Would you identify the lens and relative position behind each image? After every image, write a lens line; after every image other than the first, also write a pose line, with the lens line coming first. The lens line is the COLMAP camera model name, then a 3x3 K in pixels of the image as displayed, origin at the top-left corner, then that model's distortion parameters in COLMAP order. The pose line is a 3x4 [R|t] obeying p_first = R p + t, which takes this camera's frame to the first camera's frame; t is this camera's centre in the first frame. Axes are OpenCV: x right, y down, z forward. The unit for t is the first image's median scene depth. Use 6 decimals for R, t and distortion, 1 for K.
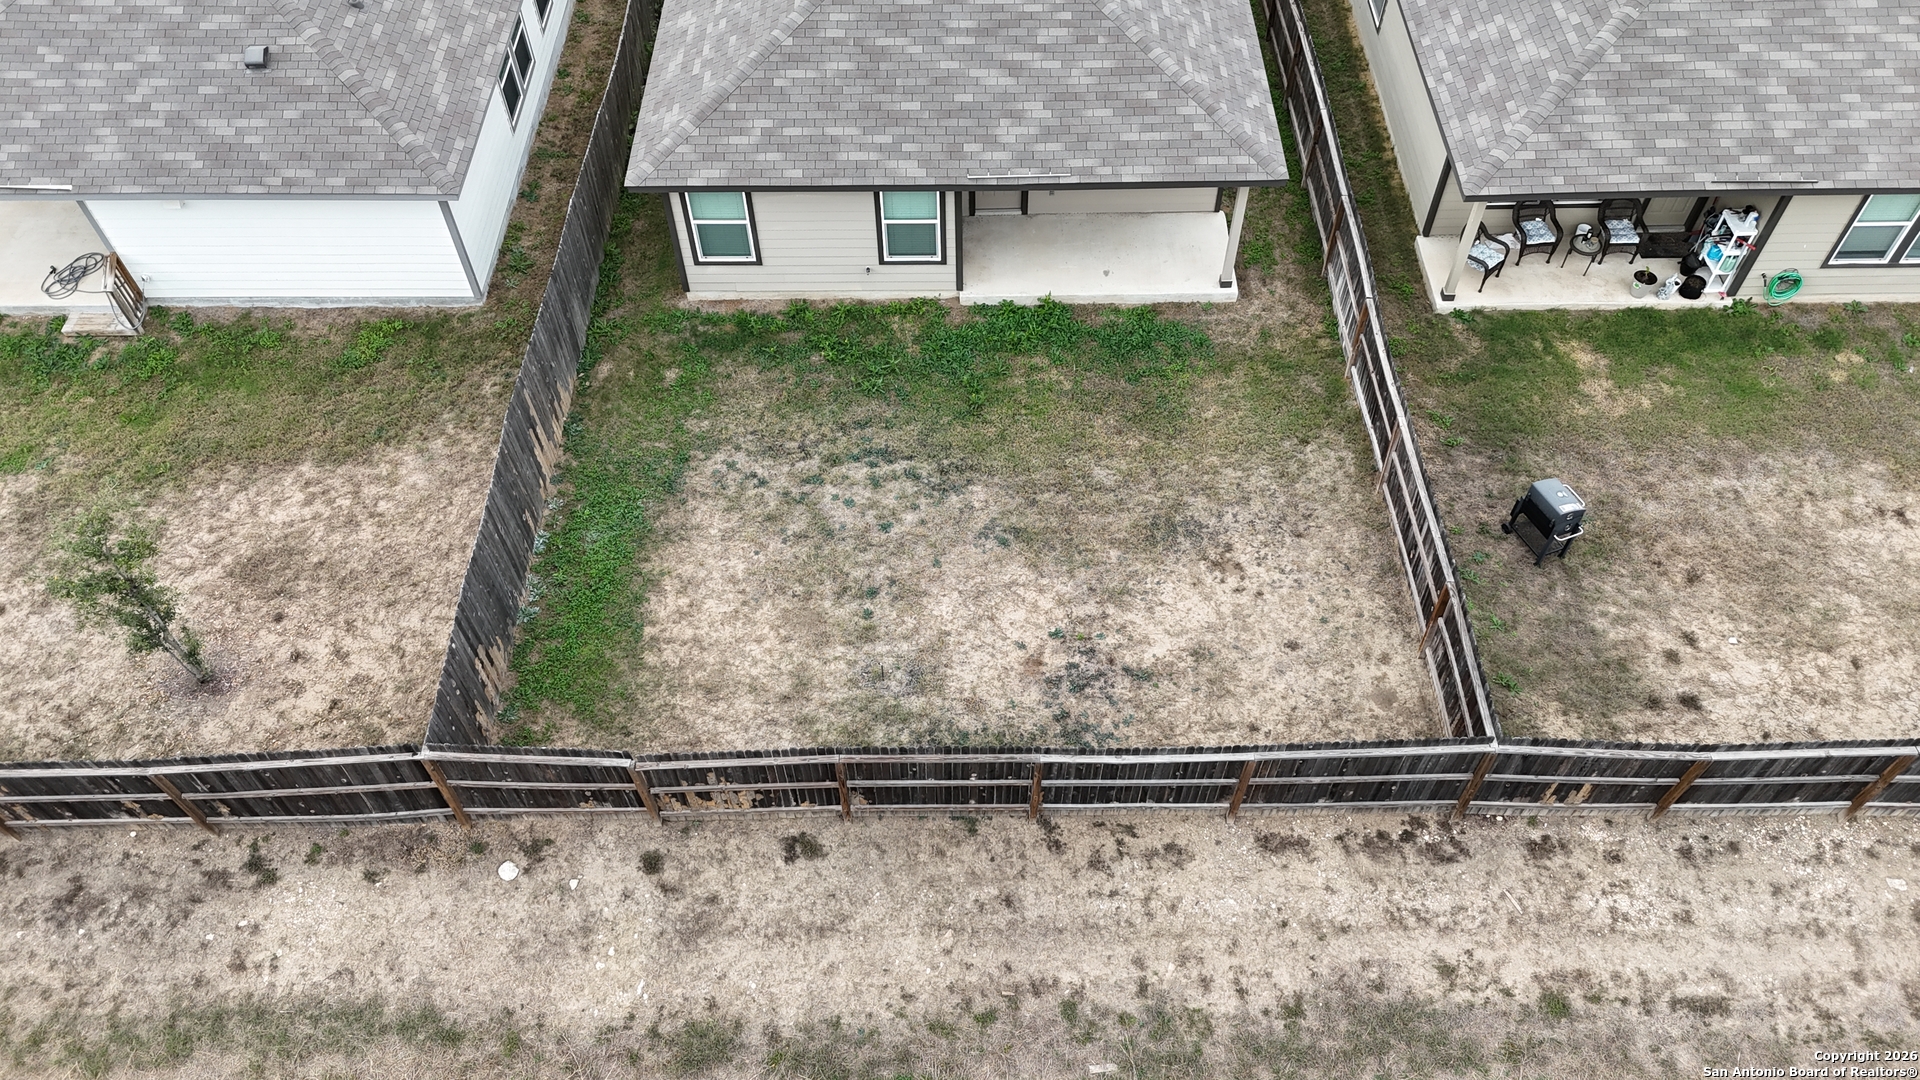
lens RADIAL K [[1432.8, 0, 959.3], [0, 1432.8, 538.6], [0, 0, 1]] dist [0.058384, -0.034281]
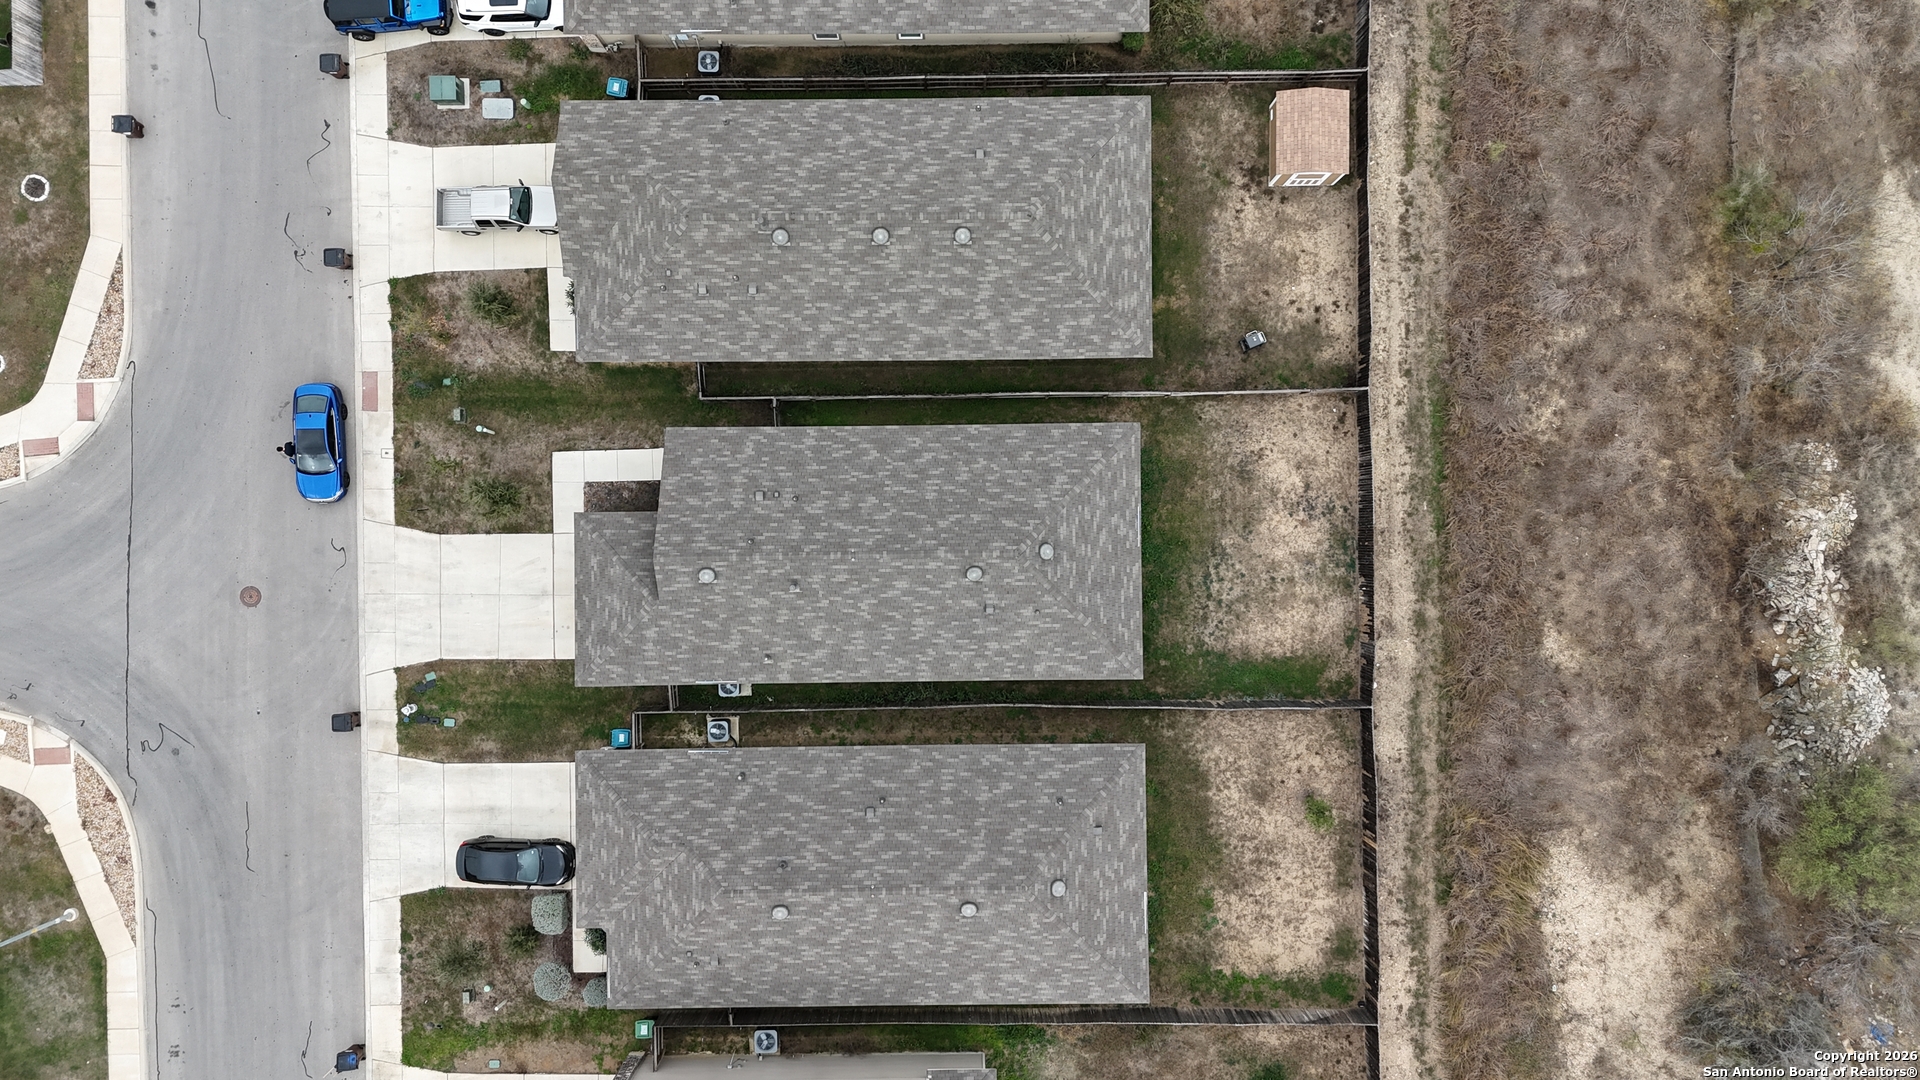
lens RADIAL K [[1432.8, 0, 953.3], [0, 1432.8, 539.6], [0, 0, 1]] dist [0.058384, -0.034281]
pose [[-0.007552, -0.999968, -0.002502, 0.028661], [0.787883, -0.007491, 0.615779, -2.196358], [-0.615778, 0.002679, 0.787915, -0.853629]]
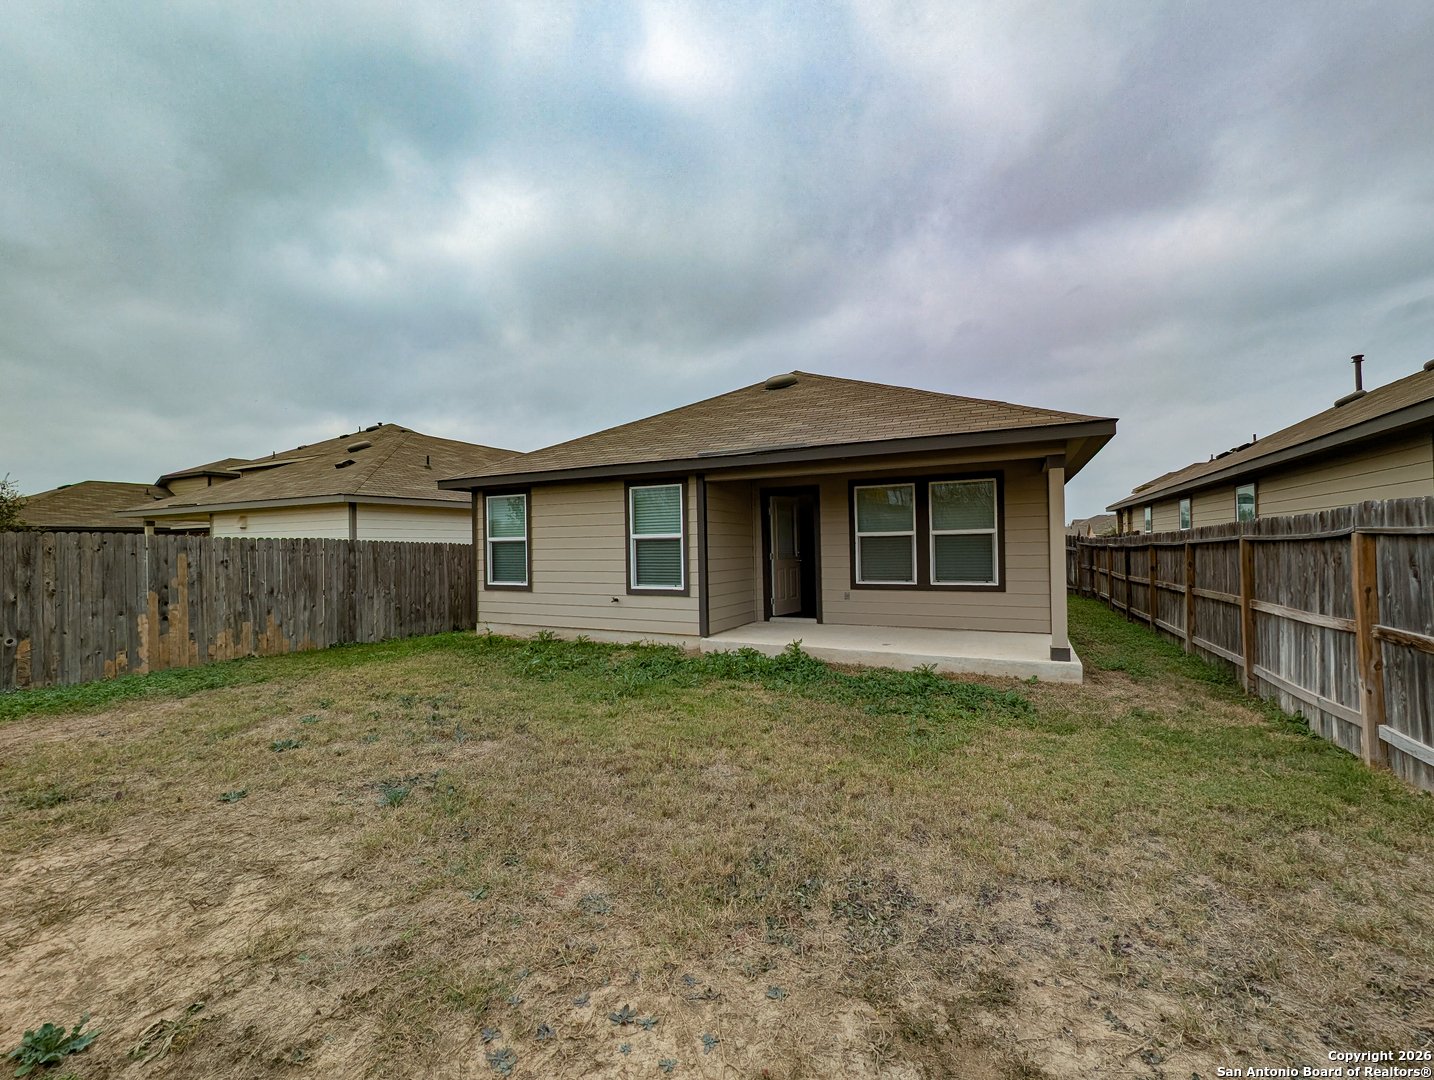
lens RADIAL K [[590.4, 0, 718.0], [0, 590.4, 546.5], [0, 0, 1]] dist [-0.000486, -0.000593]
pose [[0.894190, -0.008296, -0.447610, 0.192264], [-0.346264, 0.620931, -0.703240, 0.044781], [0.283769, 0.783822, 0.552357, 0.884804]]
